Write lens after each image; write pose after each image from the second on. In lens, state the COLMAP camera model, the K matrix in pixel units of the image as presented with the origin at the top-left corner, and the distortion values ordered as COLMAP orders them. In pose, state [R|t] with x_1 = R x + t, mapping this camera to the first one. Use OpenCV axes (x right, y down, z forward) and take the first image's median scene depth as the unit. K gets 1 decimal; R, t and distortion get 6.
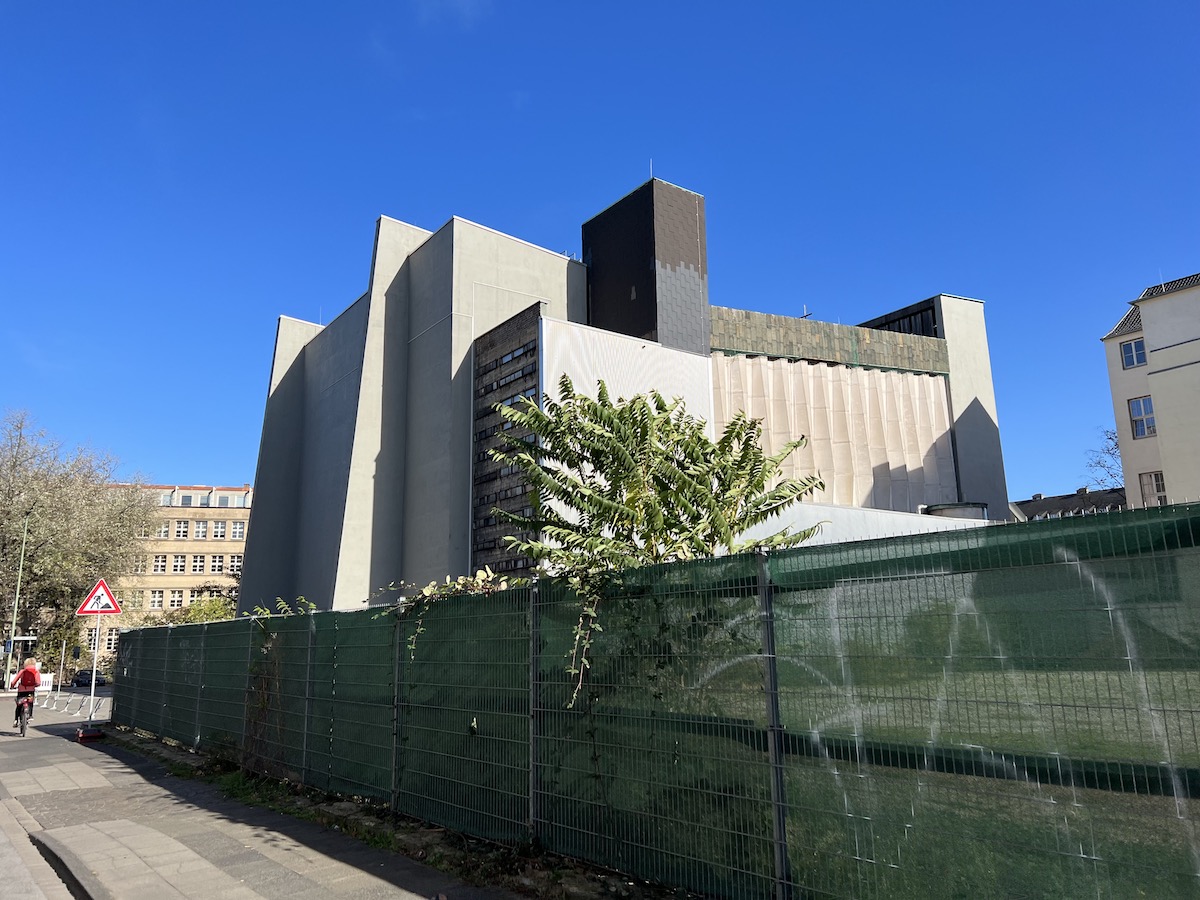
lens RADIAL K [[904.8, 0, 600.0], [0, 904.8, 450.0], [0, 0, 1]] dist [-0.001946, -0.000445]
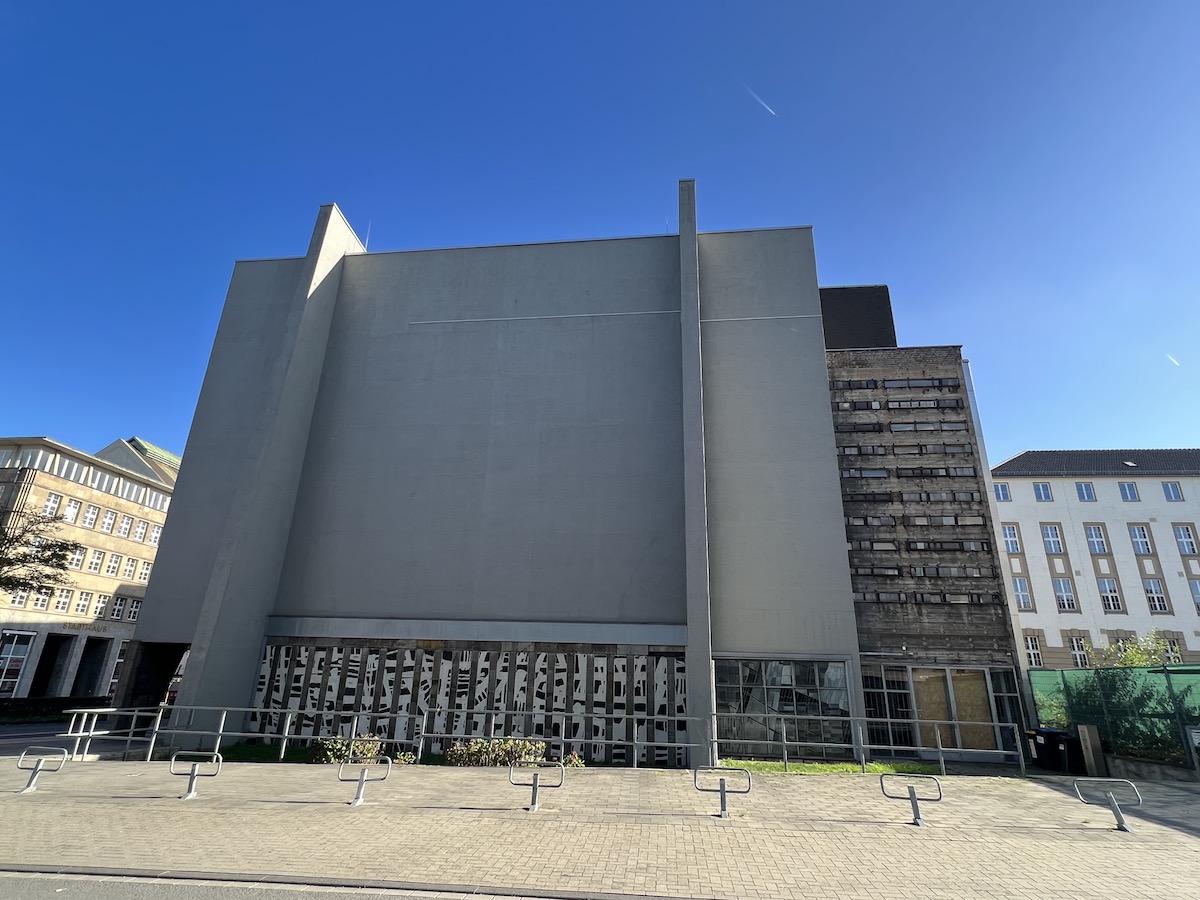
lens RADIAL K [[625.8, 0, 600.0], [0, 625.8, 450.0], [0, 0, 1]] dist [0.002120, 0.000553]
pose [[0.681499, 0.282726, 0.675000, -0.759585], [-0.191755, 0.959121, -0.208129, 0.170567], [-0.706250, 0.012405, 0.707854, 0.748089]]
